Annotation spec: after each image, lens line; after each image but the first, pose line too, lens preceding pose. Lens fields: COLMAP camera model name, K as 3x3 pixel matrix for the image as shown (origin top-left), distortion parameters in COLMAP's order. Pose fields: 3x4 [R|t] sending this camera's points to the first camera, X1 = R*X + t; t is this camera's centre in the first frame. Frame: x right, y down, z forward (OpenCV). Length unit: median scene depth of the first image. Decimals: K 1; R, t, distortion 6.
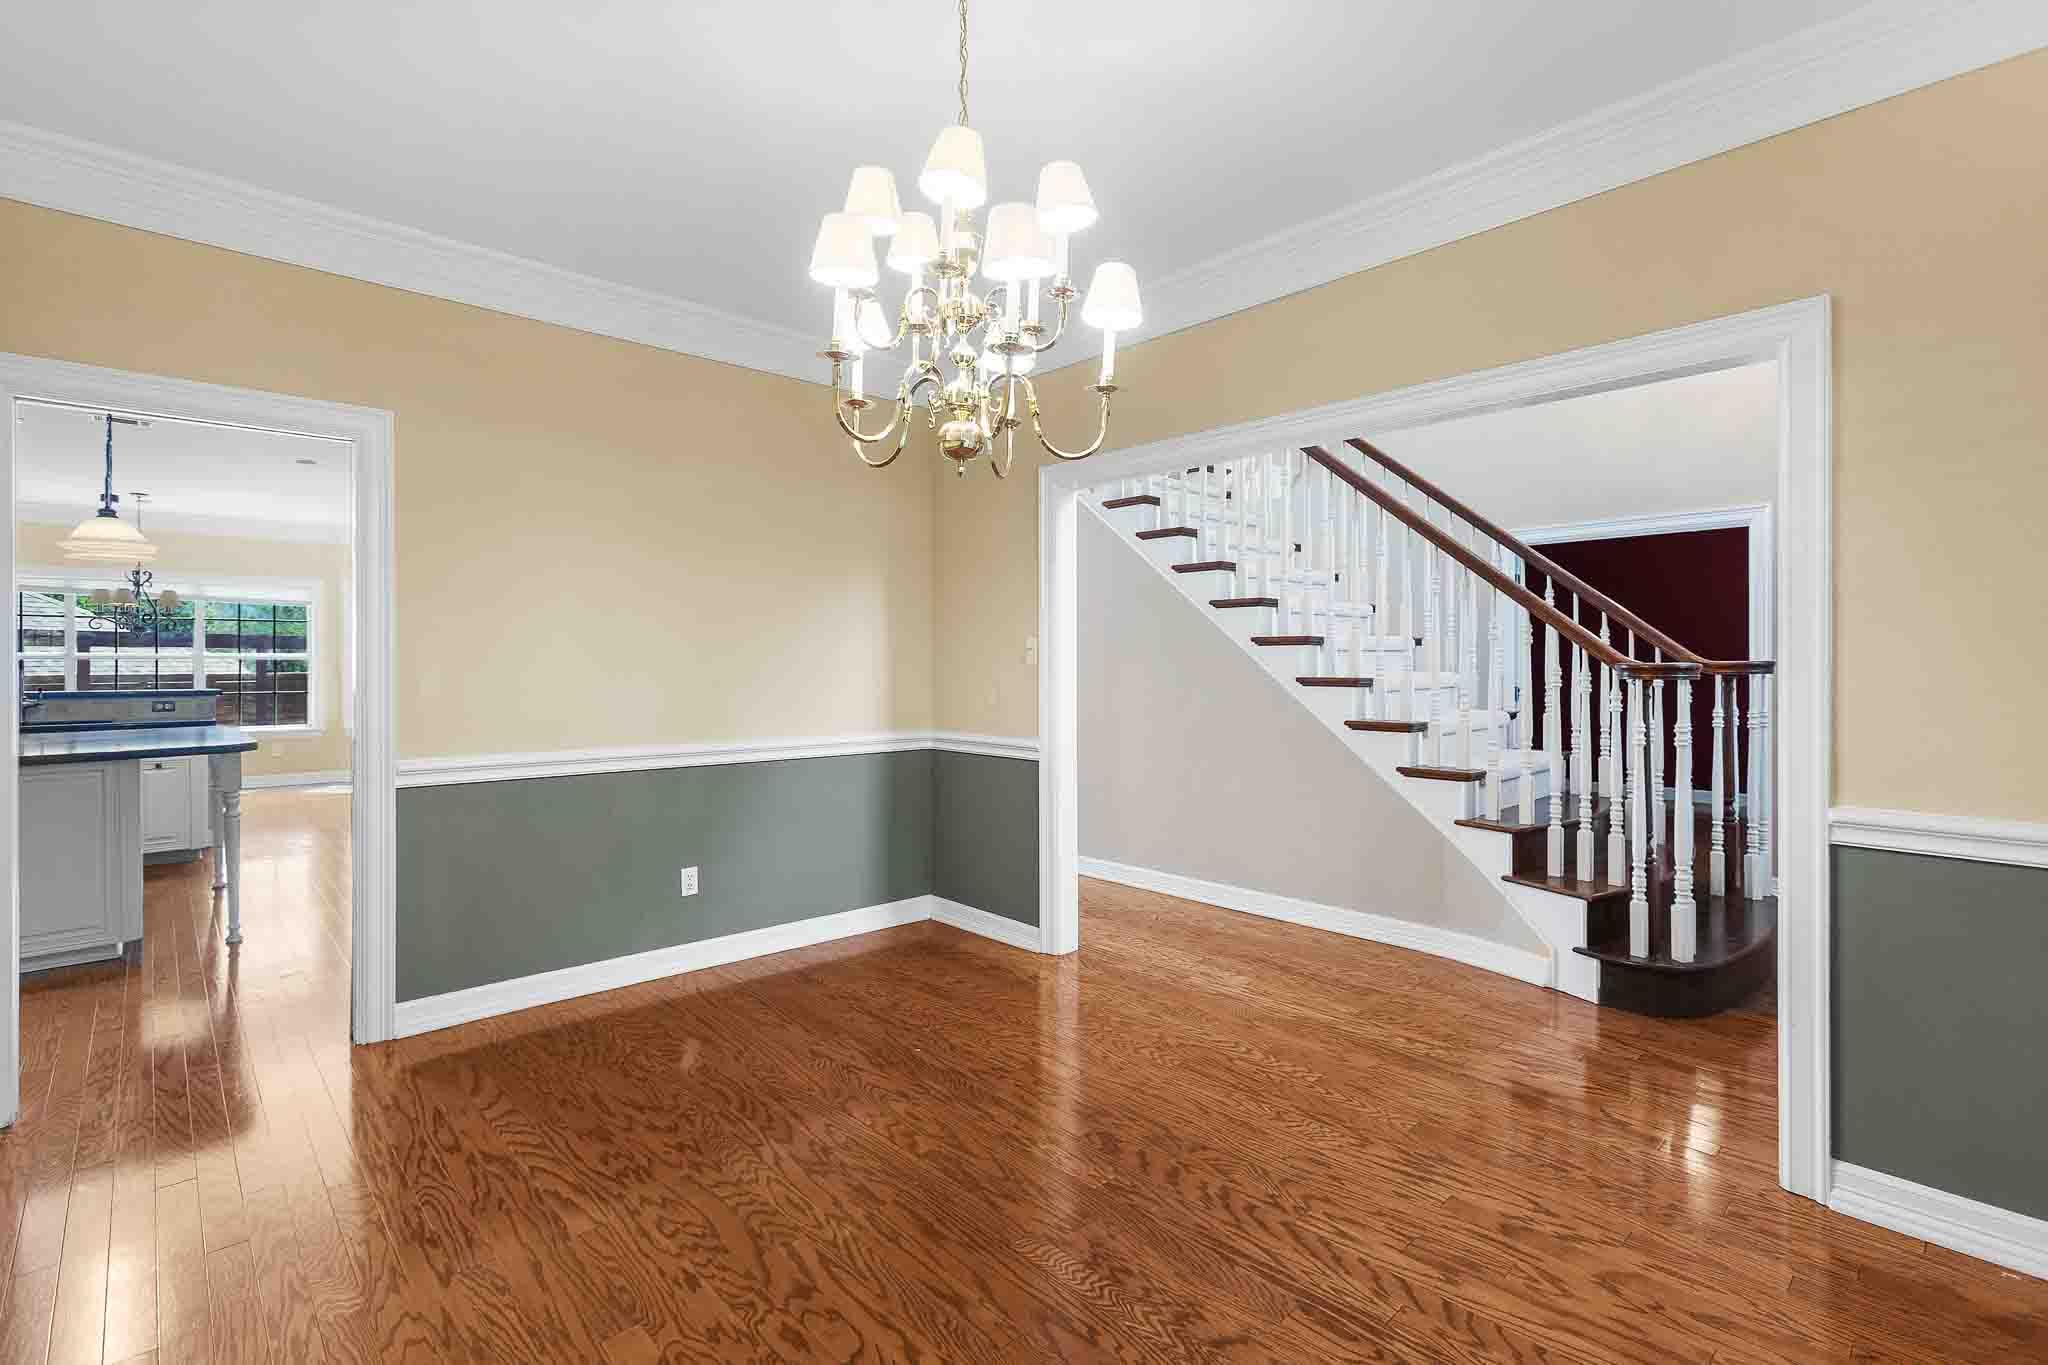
lens RADIAL K [[925.7, 0, 983.8], [0, 925.7, 669.0], [0, 0, 1]] dist [-0.022779, 0.017855]
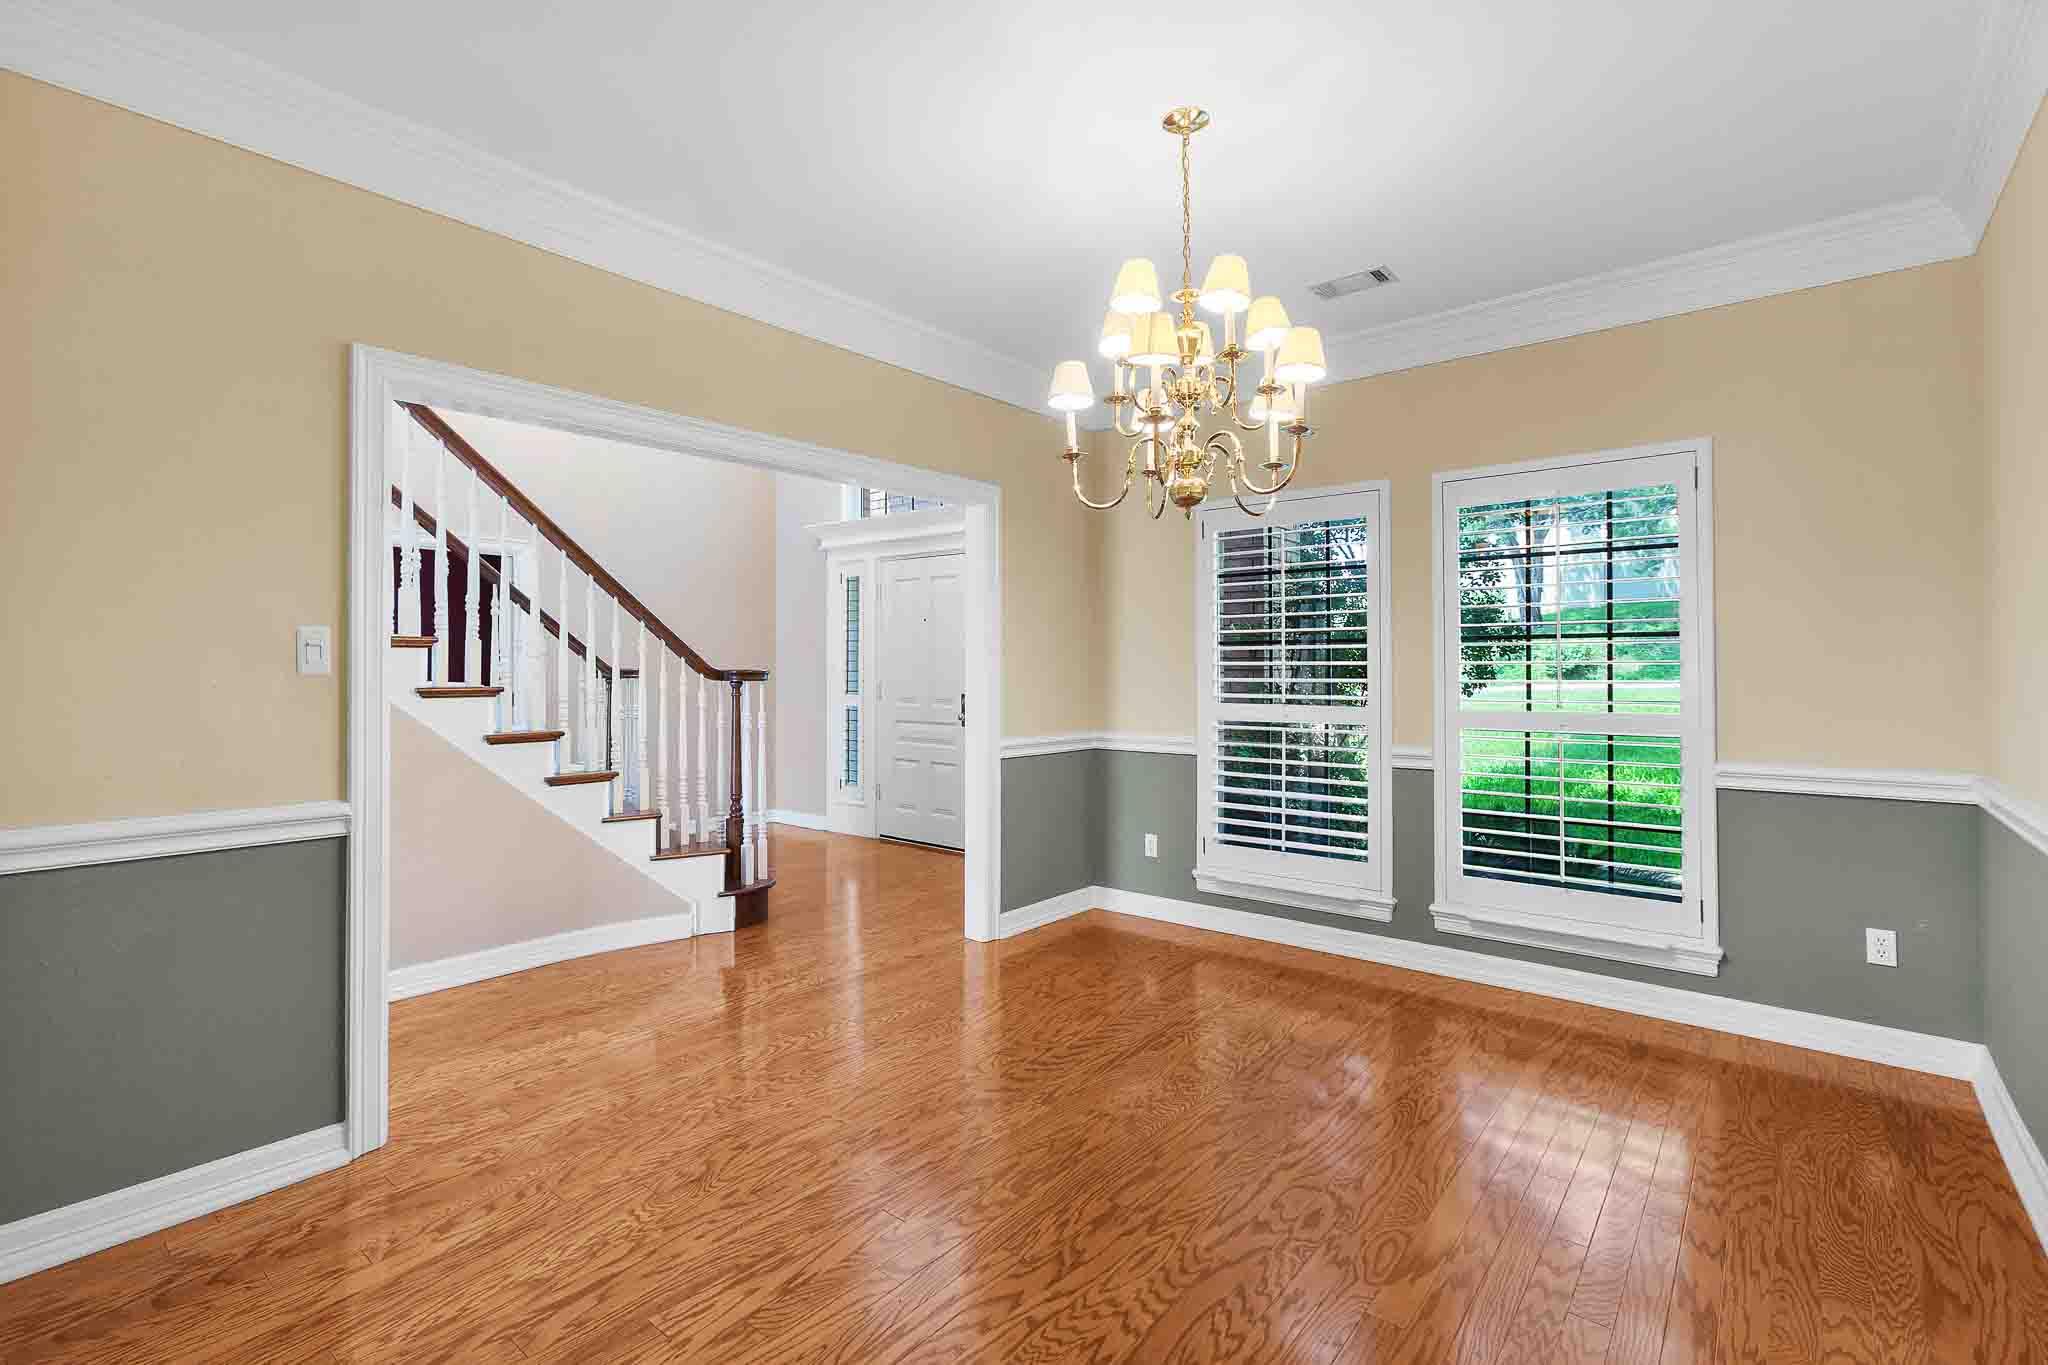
lens RADIAL K [[923.8, 0, 1017.2], [0, 923.8, 662.1], [0, 0, 1]] dist [-0.000229, 0.010941]
pose [[-0.138351, 0.009011, 0.990342, -0.694879], [0.005644, 0.999950, -0.008310, -0.004082], [-0.990367, 0.004439, -0.138395, 0.783477]]
